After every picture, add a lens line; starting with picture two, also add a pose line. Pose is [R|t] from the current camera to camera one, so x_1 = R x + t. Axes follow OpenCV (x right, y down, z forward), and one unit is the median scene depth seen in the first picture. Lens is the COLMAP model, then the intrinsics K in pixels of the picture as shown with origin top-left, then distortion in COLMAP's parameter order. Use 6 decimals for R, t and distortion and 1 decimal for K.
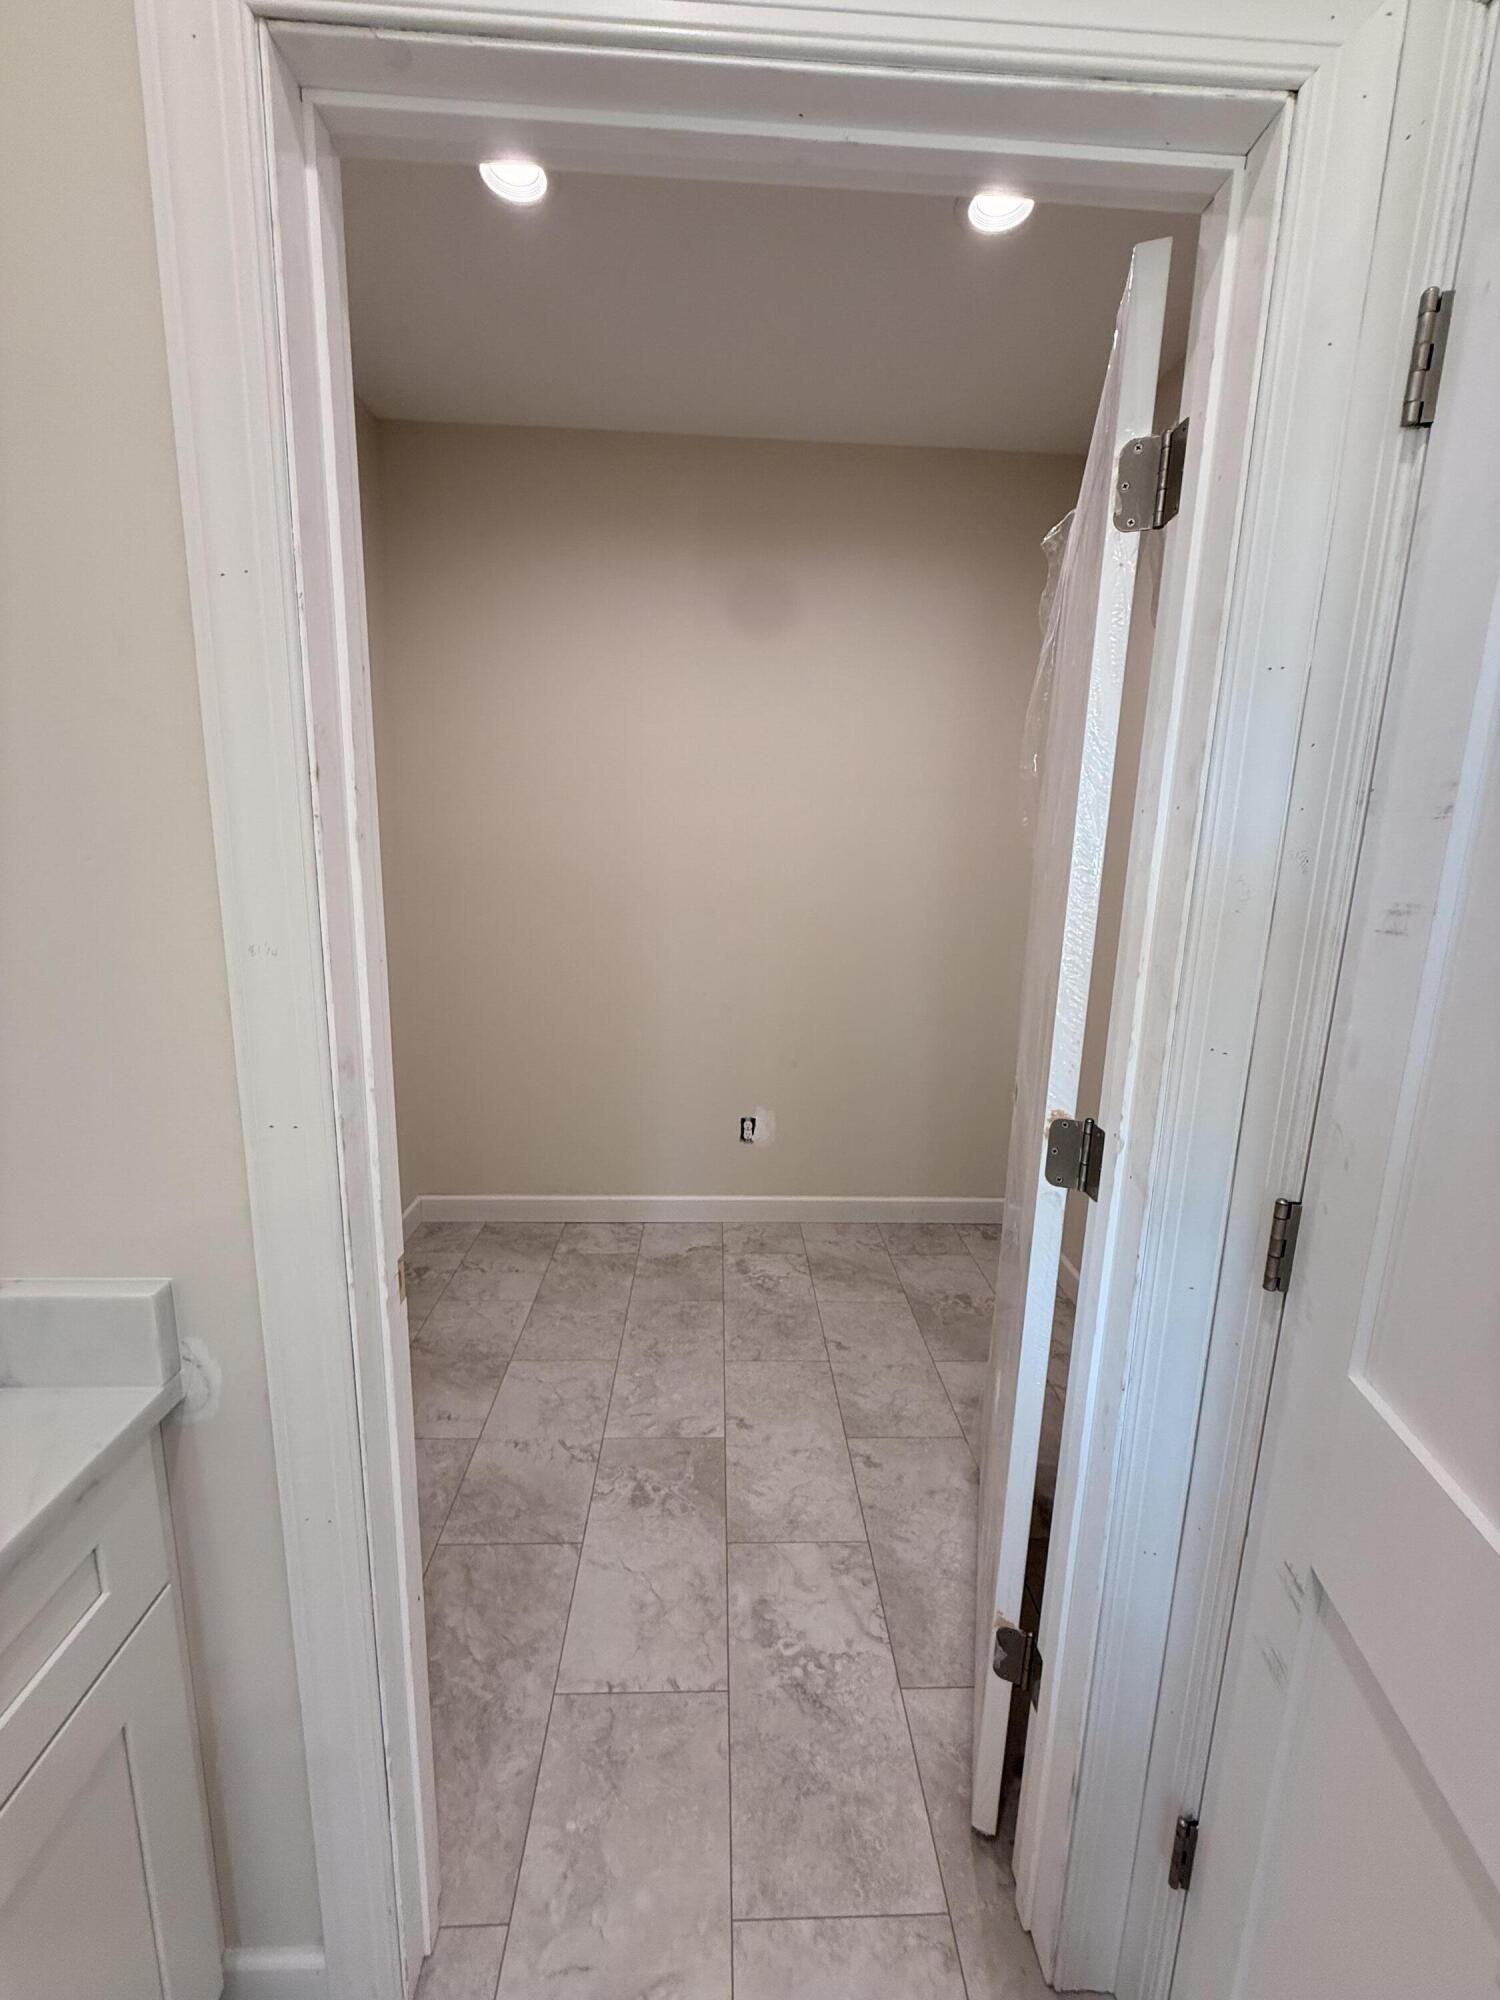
lens RADIAL K [[797.4, 0, 753.0], [0, 797.4, 993.7], [0, 0, 1]] dist [-0.000676, -0.000180]
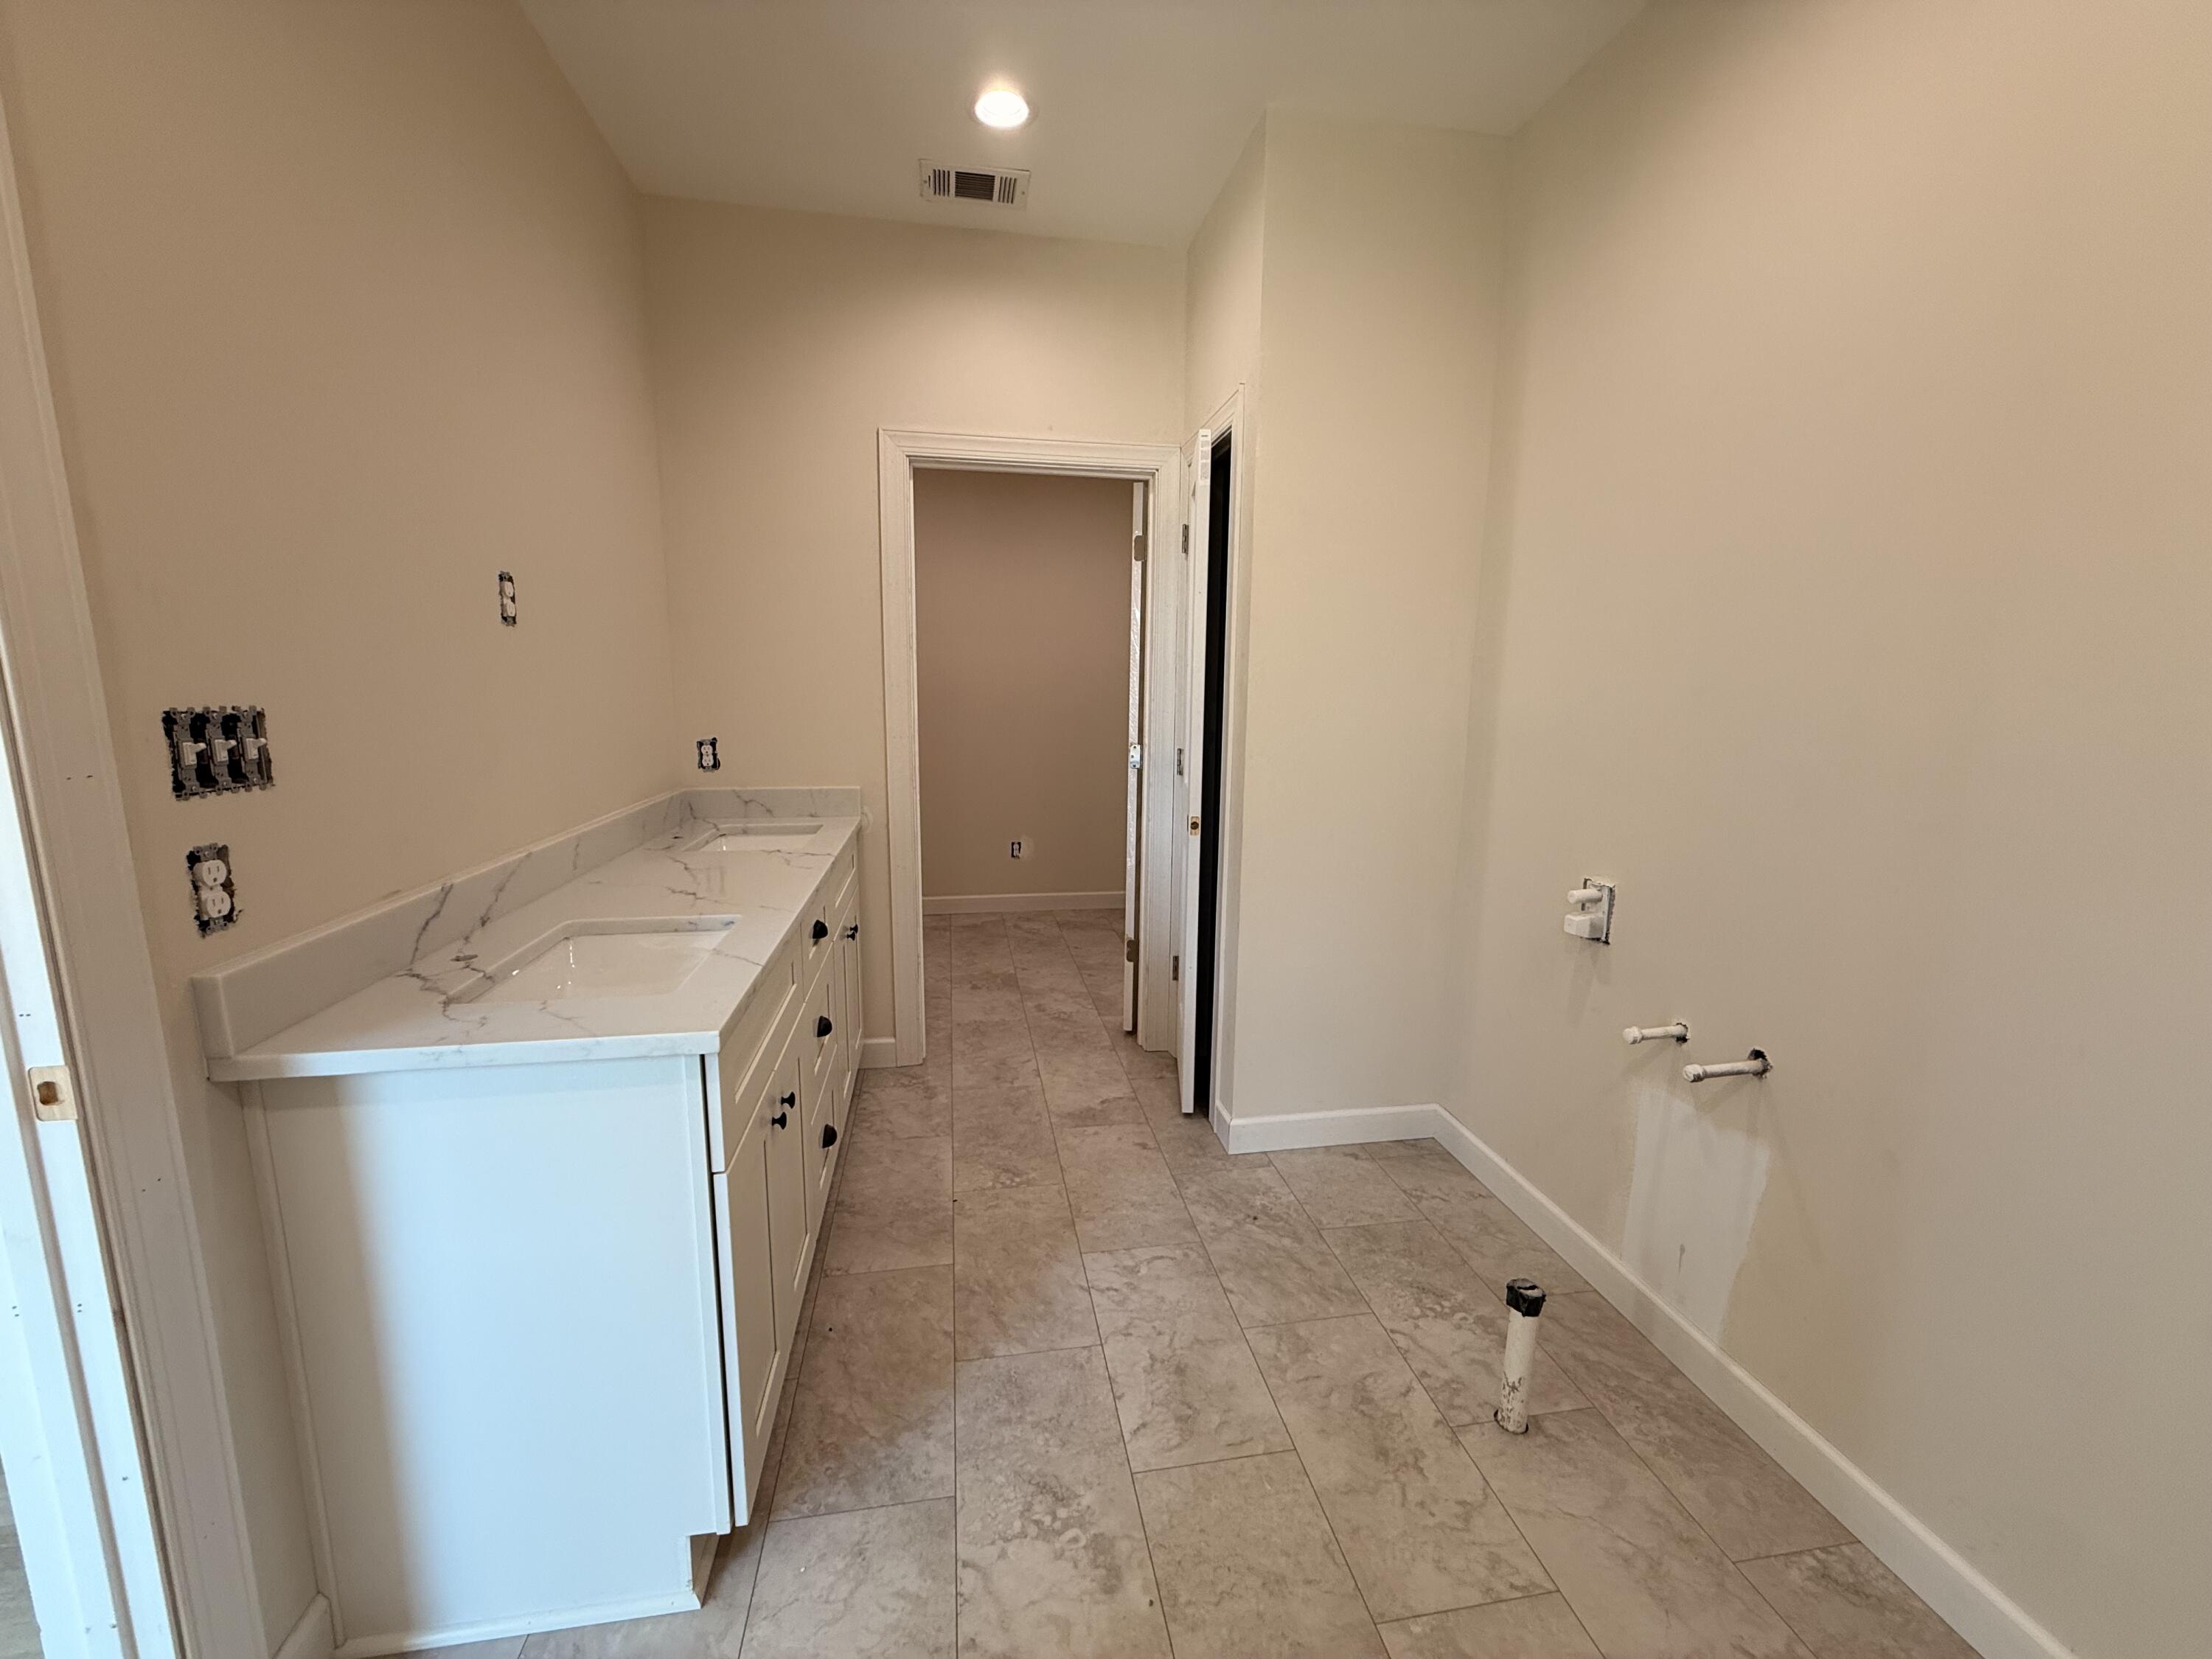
lens RADIAL K [[881.9, 0, 1100.6], [0, 881.9, 829.7], [0, 0, 1]] dist [-0.000676, -0.000180]
pose [[0.992021, -0.036048, 0.120812, -0.095067], [0.039028, 0.998987, -0.022391, 0.336814], [-0.119883, 0.026928, 0.992423, -1.415221]]
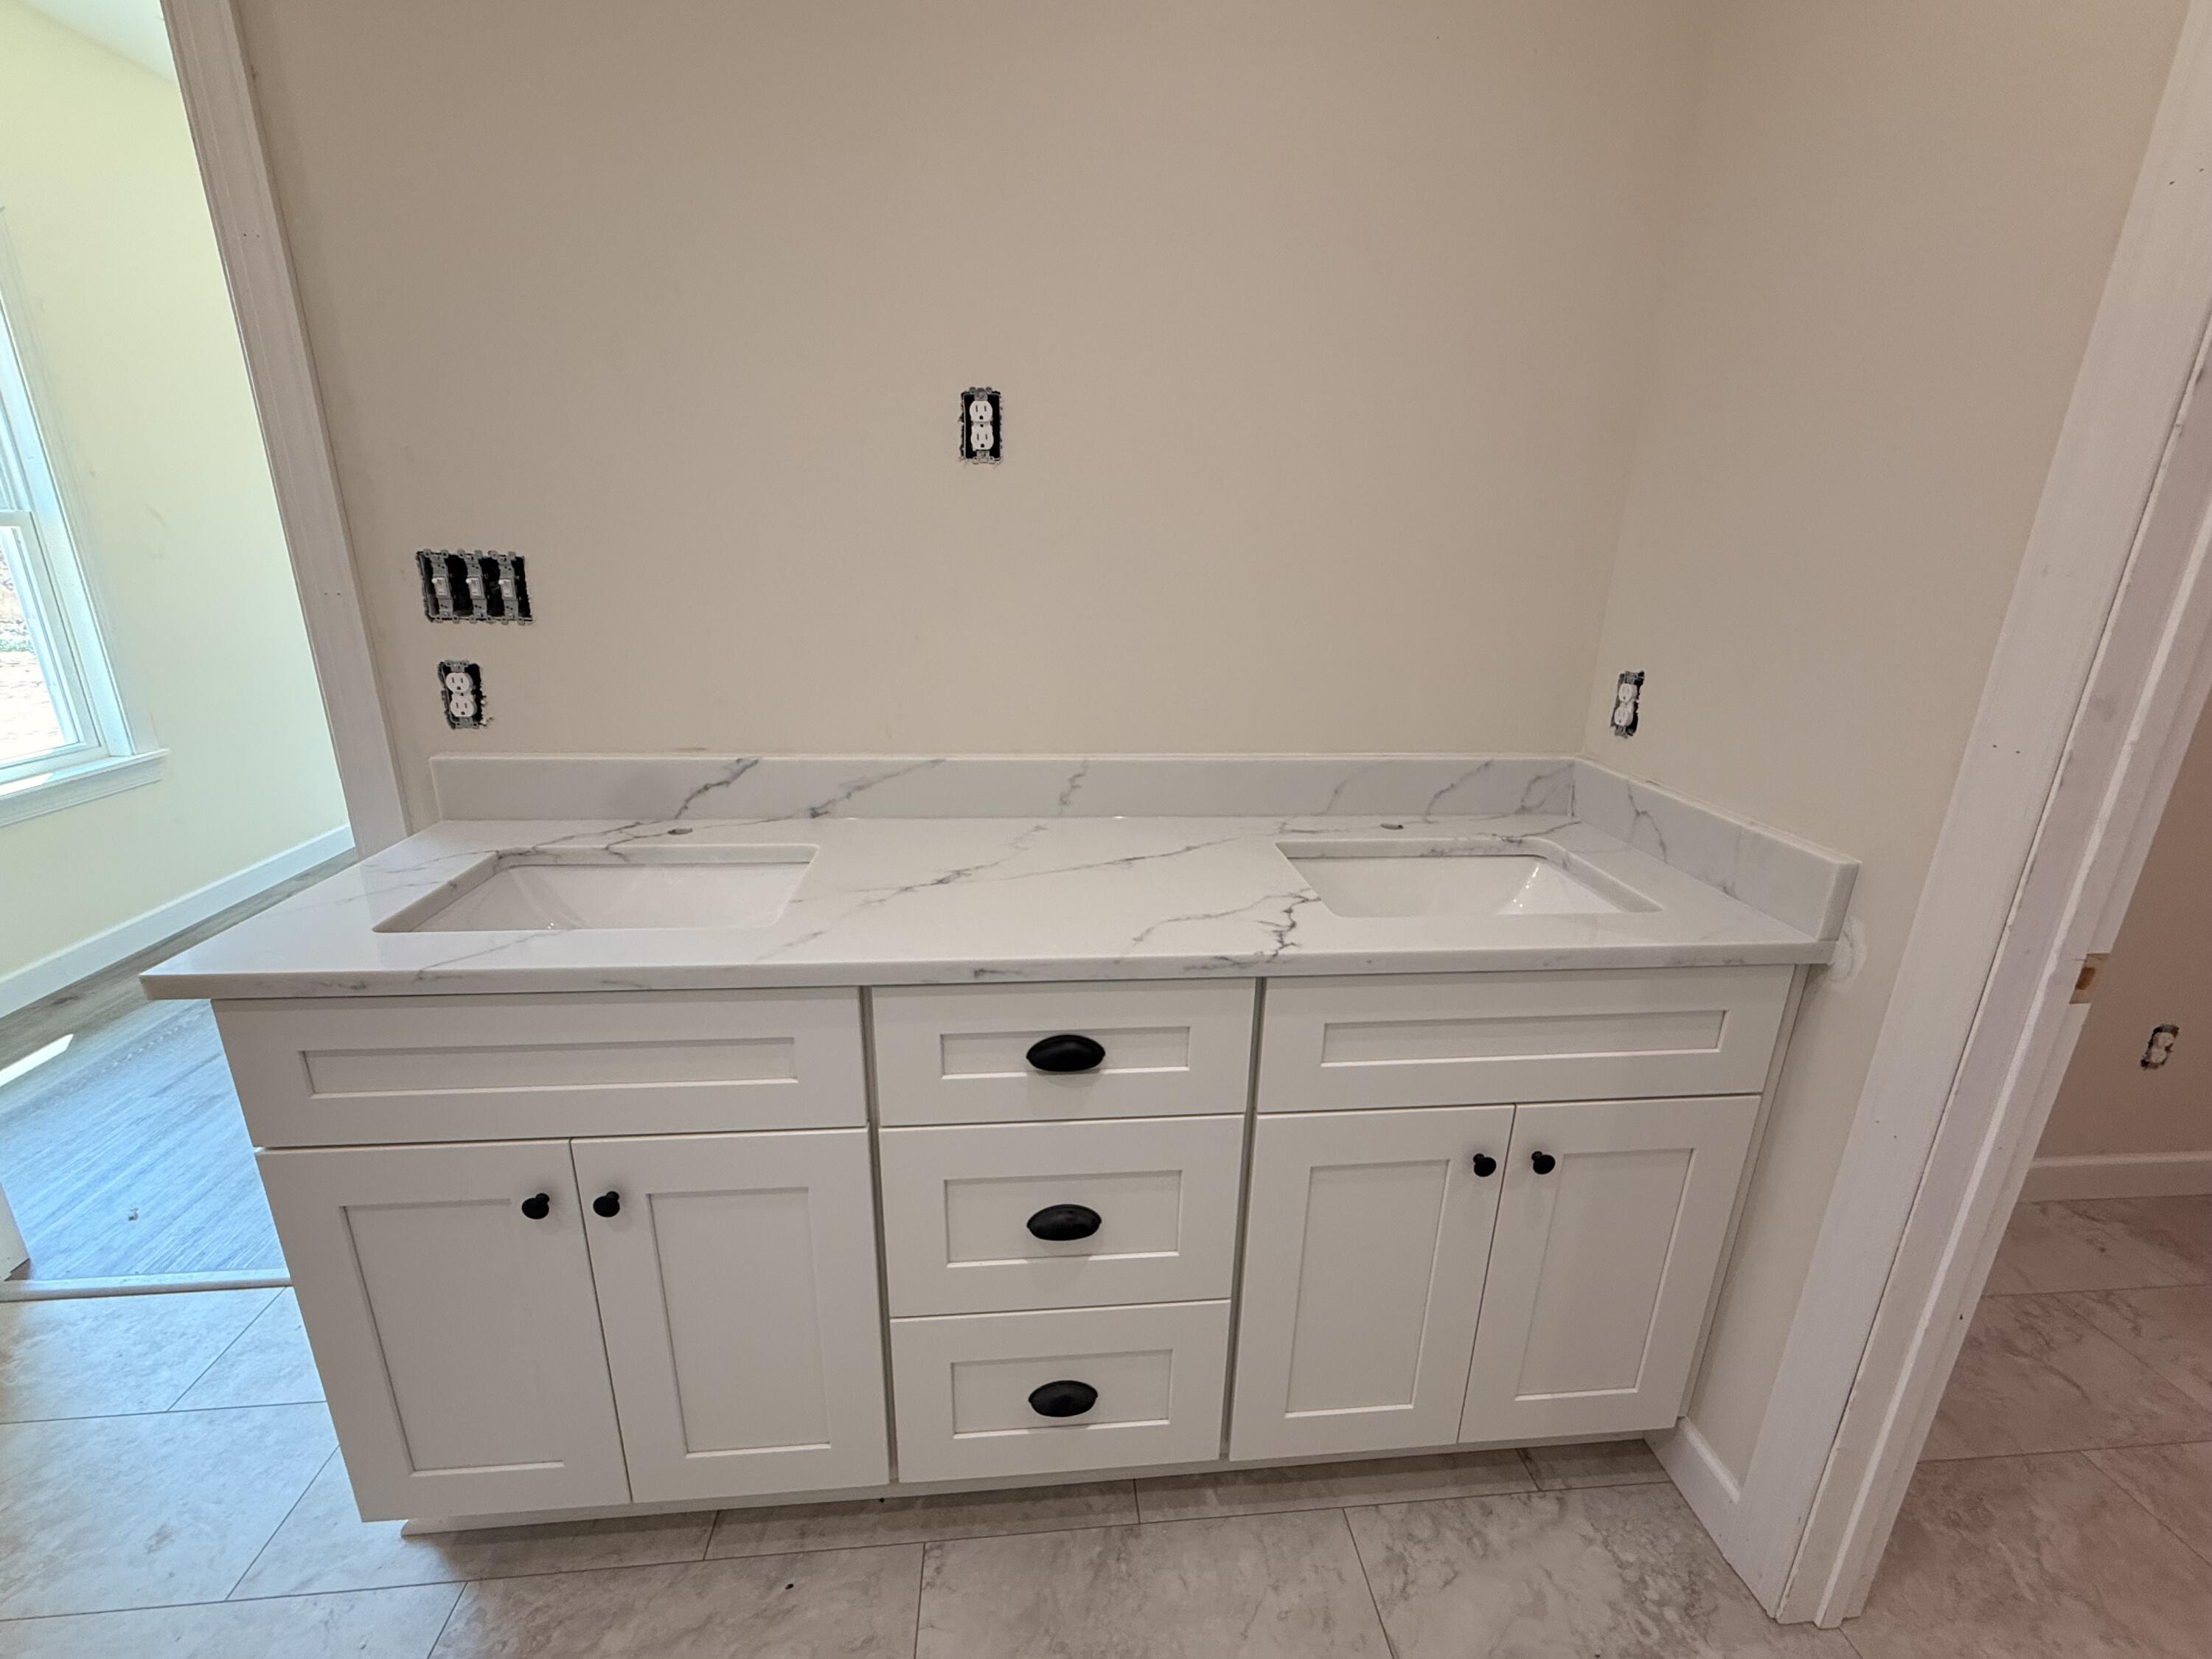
lens RADIAL K [[941.5, 0, 1106.0], [0, 941.5, 829.5], [0, 0, 1]] dist [-0.000485, -0.000125]
pose [[0.051839, 0.273563, -0.960456, 0.271048], [-0.208255, 0.943566, 0.257512, 0.095522], [0.976700, 0.186671, 0.105884, -0.123611]]
